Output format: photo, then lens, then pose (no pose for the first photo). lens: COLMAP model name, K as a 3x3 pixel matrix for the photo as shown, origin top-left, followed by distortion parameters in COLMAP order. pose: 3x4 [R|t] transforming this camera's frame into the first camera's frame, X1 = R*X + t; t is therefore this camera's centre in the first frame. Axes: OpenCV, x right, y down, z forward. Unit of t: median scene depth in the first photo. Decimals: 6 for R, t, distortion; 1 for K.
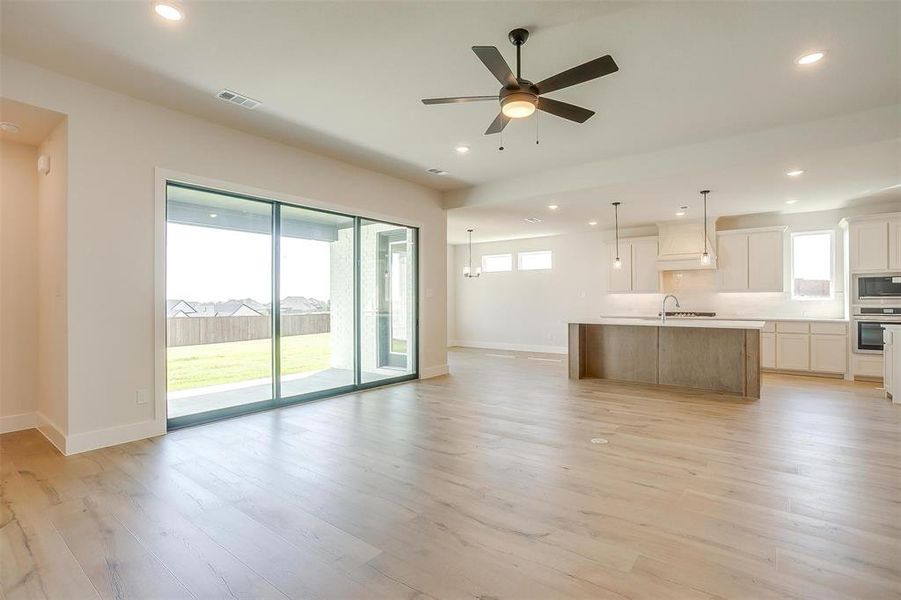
lens RADIAL K [[434.1, 0, 446.1], [0, 434.1, 295.4], [0, 0, 1]] dist [-0.030743, 0.012372]
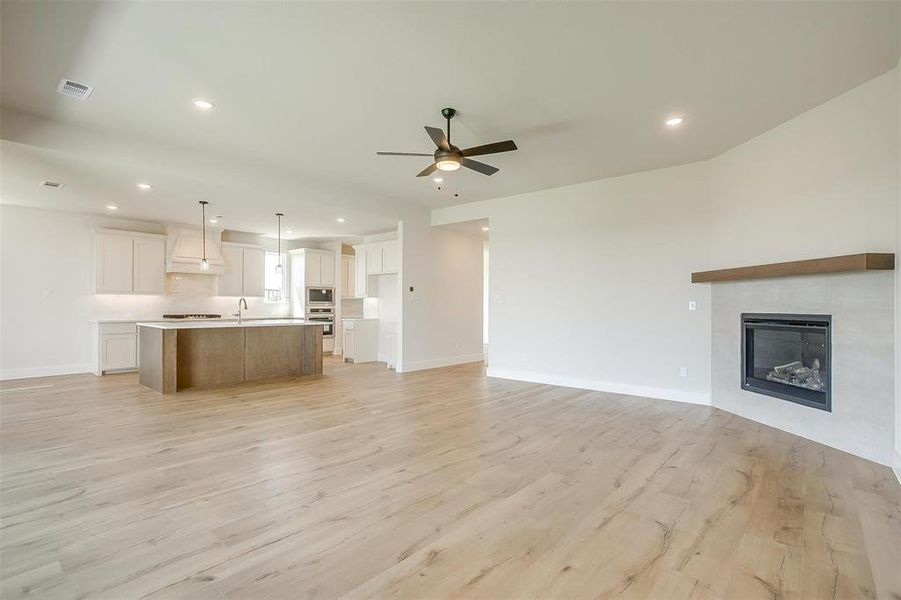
lens RADIAL K [[434.1, 0, 444.0], [0, 434.1, 307.1], [0, 0, 1]] dist [-0.030743, 0.012372]
pose [[0.067339, -0.003662, 0.997723, -0.529450], [-0.020265, 0.999782, 0.005037, 0.004996], [-0.997524, -0.020558, 0.067250, 0.404222]]
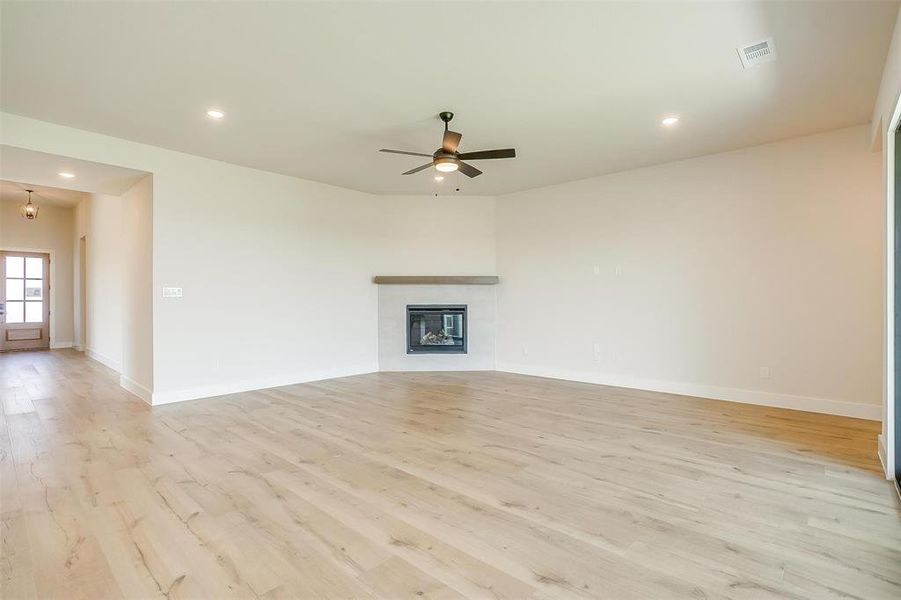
lens RADIAL K [[434.1, 0, 456.8], [0, 434.1, 302.6], [0, 0, 1]] dist [-0.030743, 0.012372]
pose [[-0.998182, 0.000766, 0.060260, 0.023440], [-0.000030, 0.999913, -0.013203, 0.017706], [-0.060265, -0.013181, -0.998095, 1.066350]]
